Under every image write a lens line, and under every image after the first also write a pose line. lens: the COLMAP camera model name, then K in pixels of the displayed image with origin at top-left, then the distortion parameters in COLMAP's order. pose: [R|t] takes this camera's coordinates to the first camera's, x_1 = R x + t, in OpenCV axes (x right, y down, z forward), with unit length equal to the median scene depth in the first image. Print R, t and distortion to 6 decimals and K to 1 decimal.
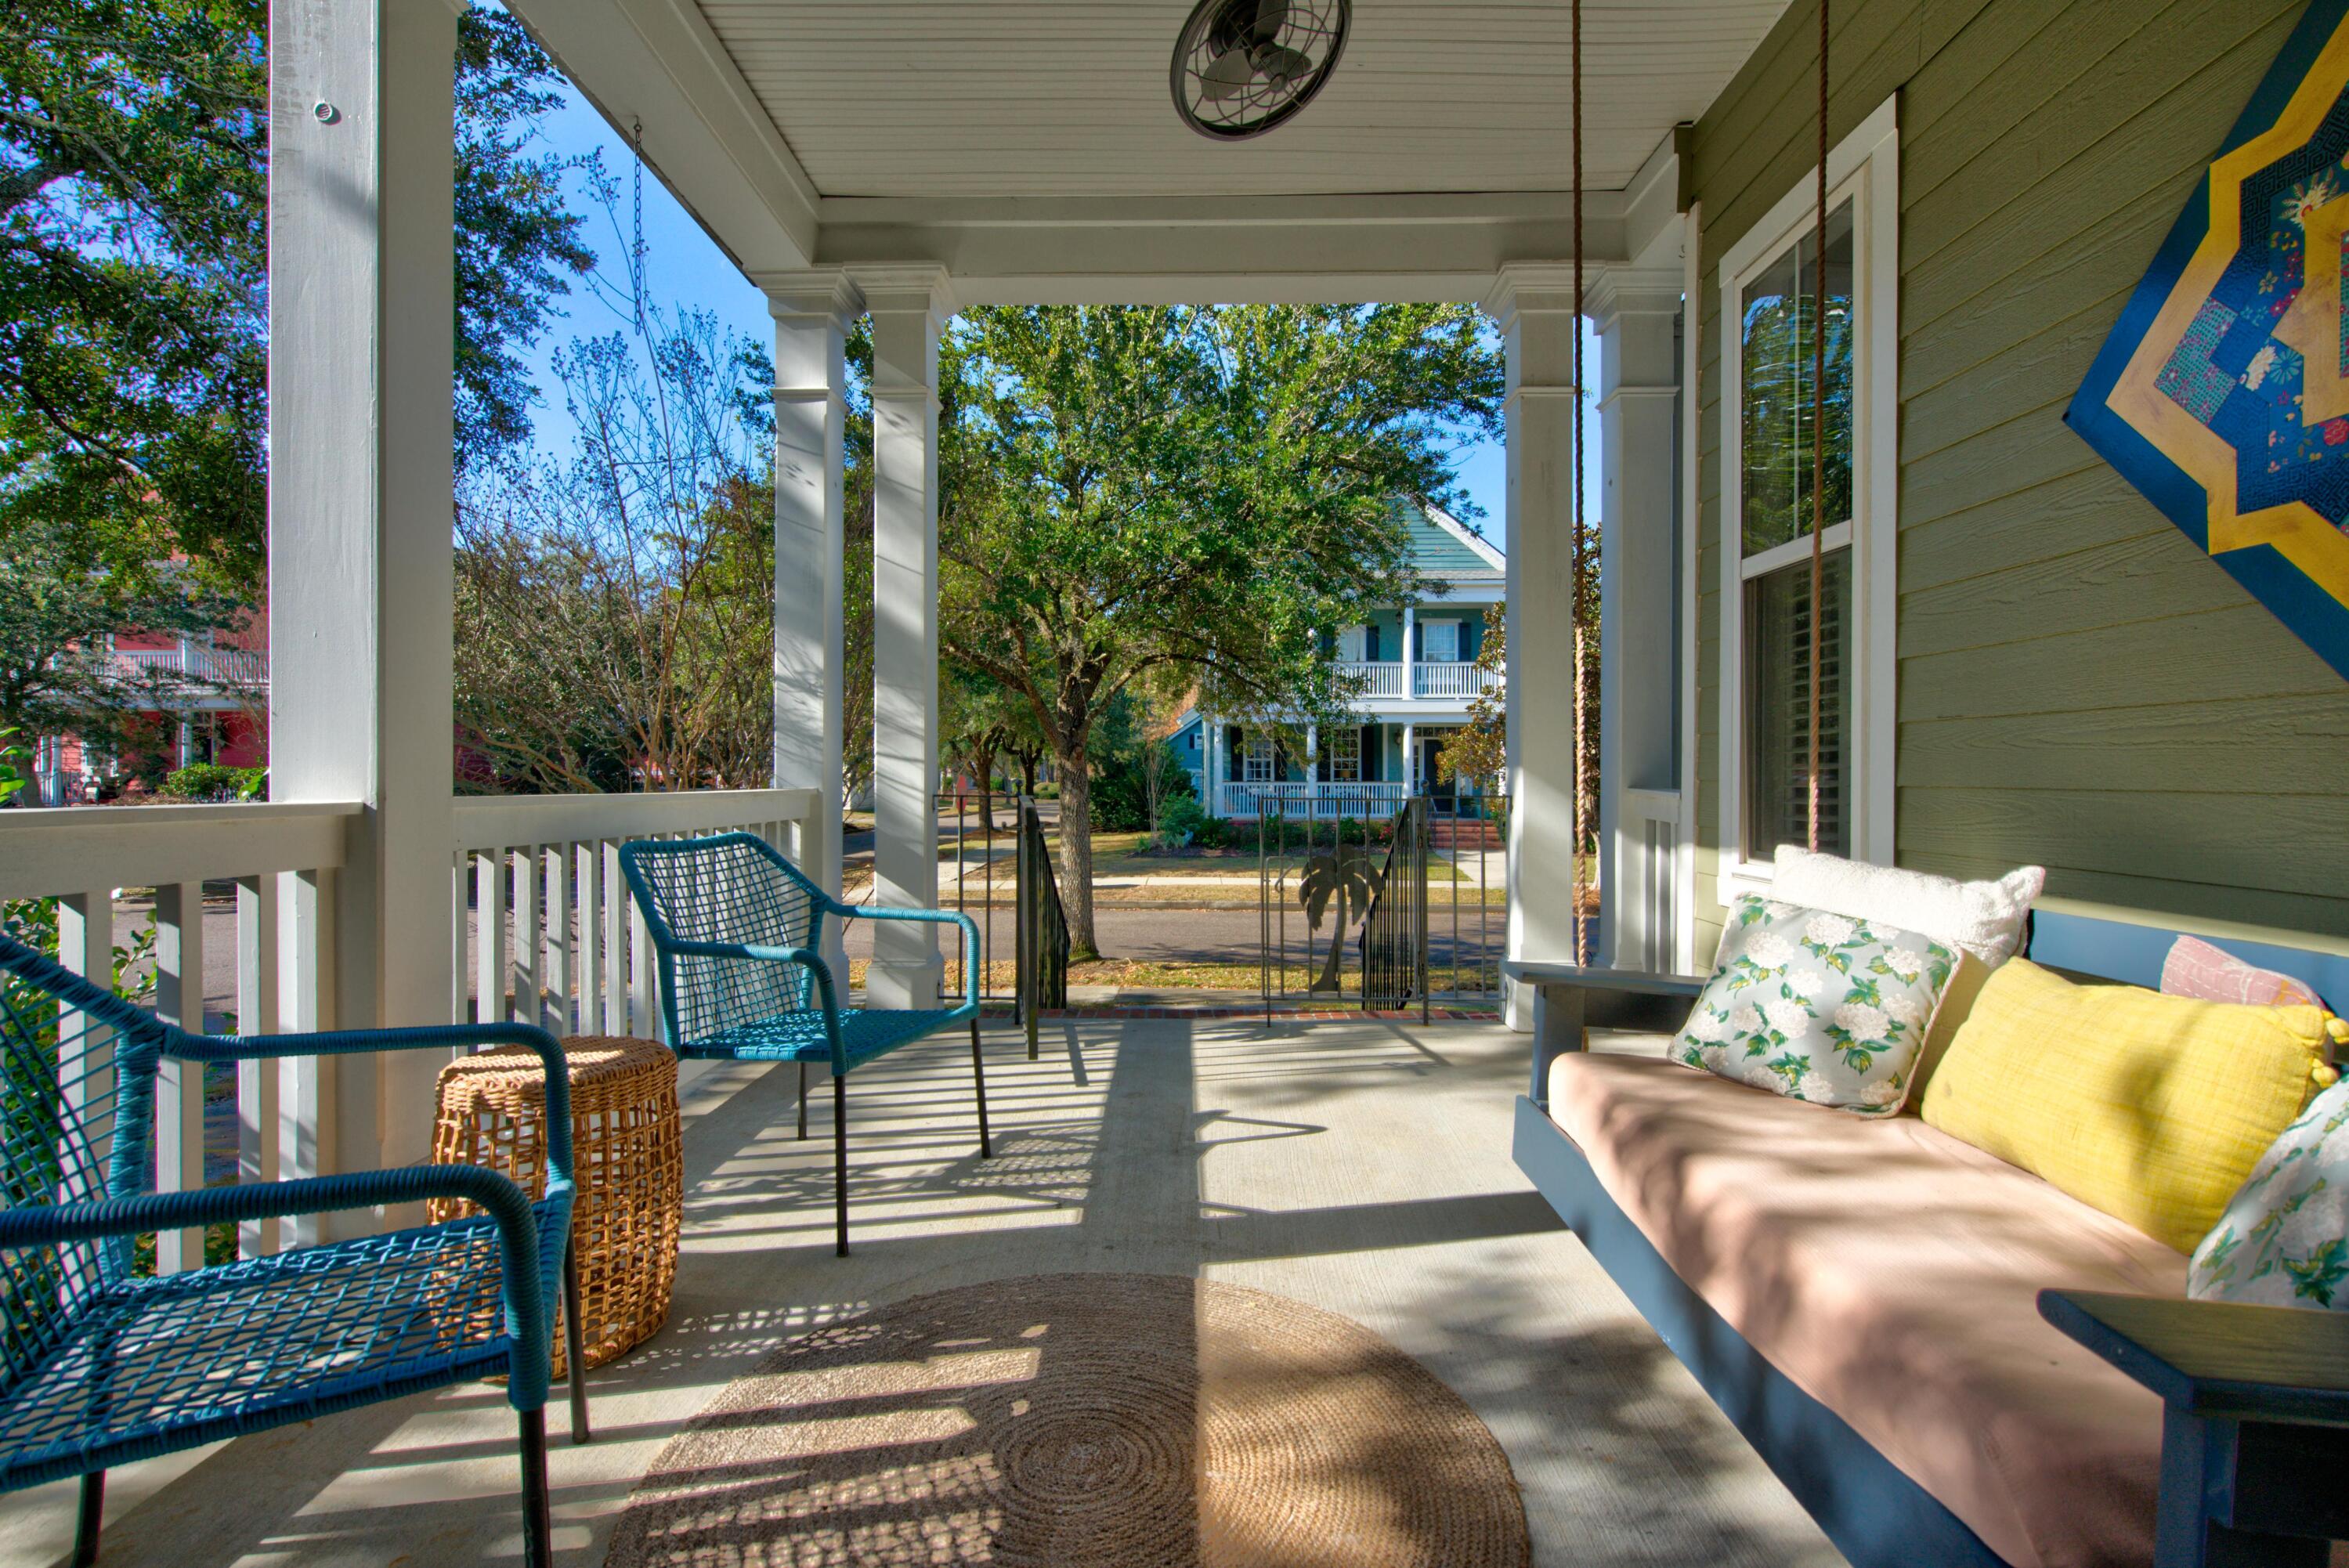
lens RADIAL K [[1118.0, 0, 1174.5], [0, 1118.0, 784.0], [0, 0, 1]] dist [0.003220, 0.000625]
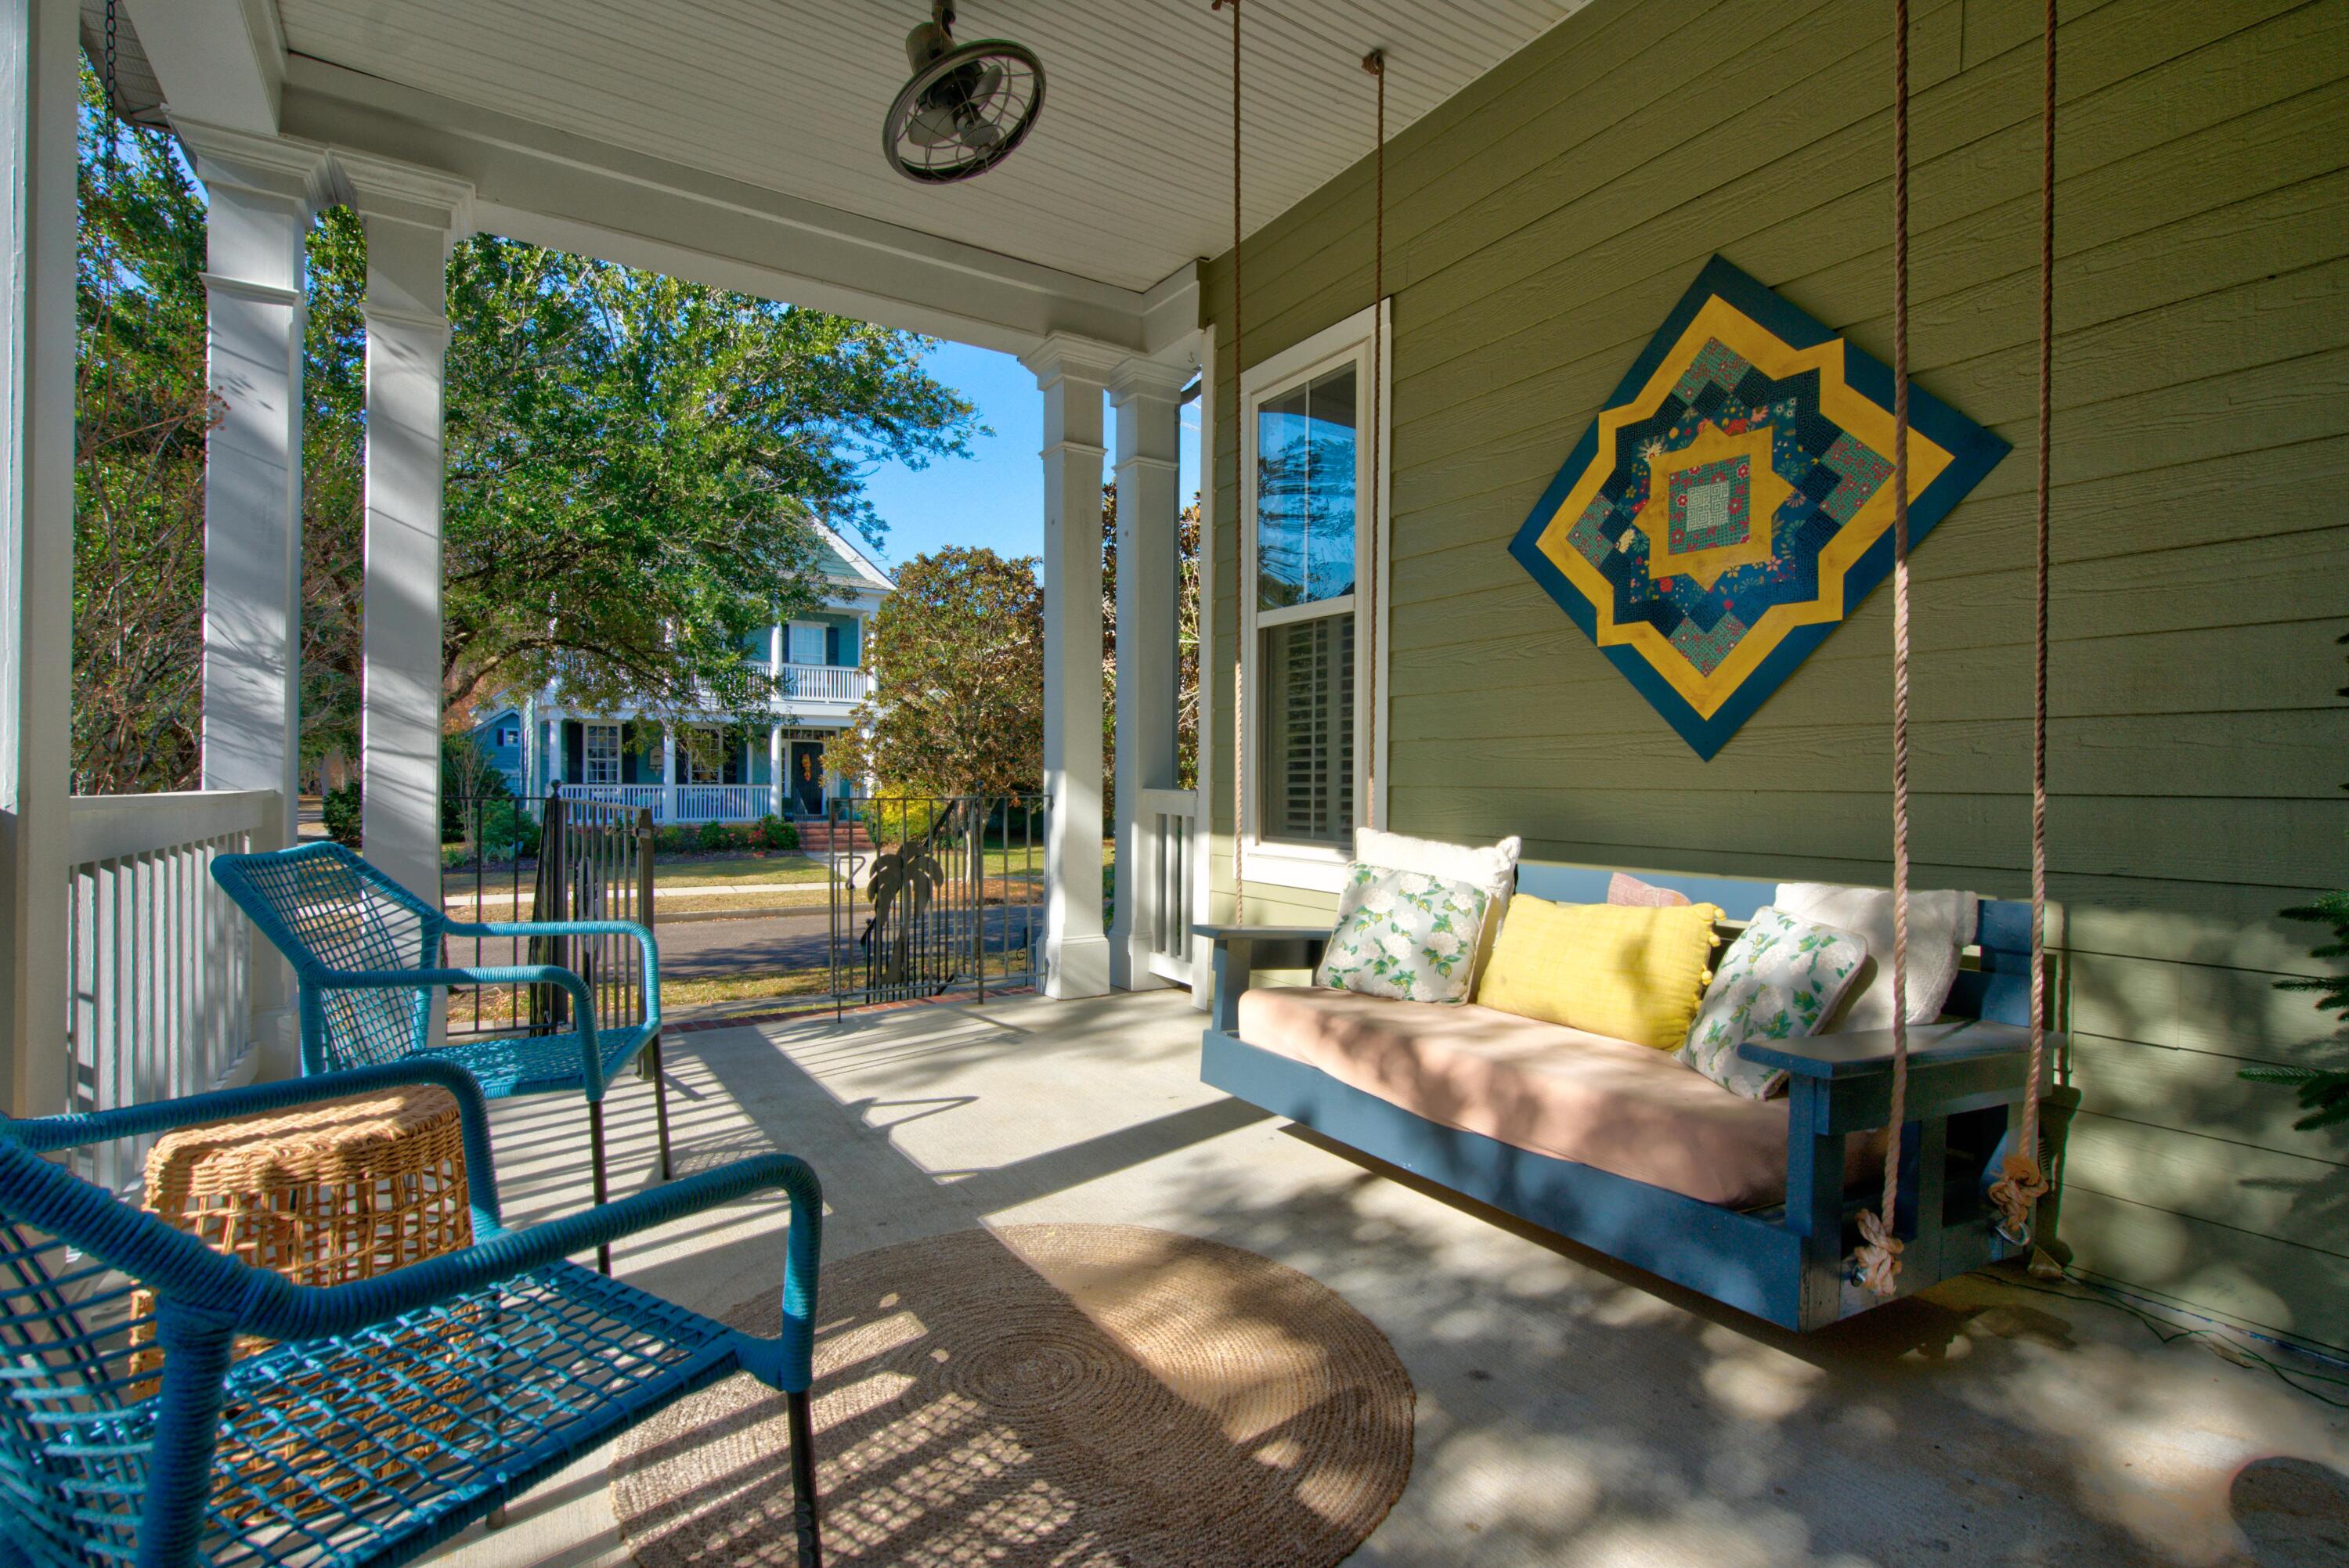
lens RADIAL K [[1097.2, 0, 1174.5], [0, 1097.2, 784.0], [0, 0, 1]] dist [0.017804, -0.010966]
pose [[0.833944, 0.001321, 0.551848, -0.350928], [0.000305, 0.999996, -0.002855, 0.003545], [-0.551849, 0.002549, 0.833940, -0.012310]]
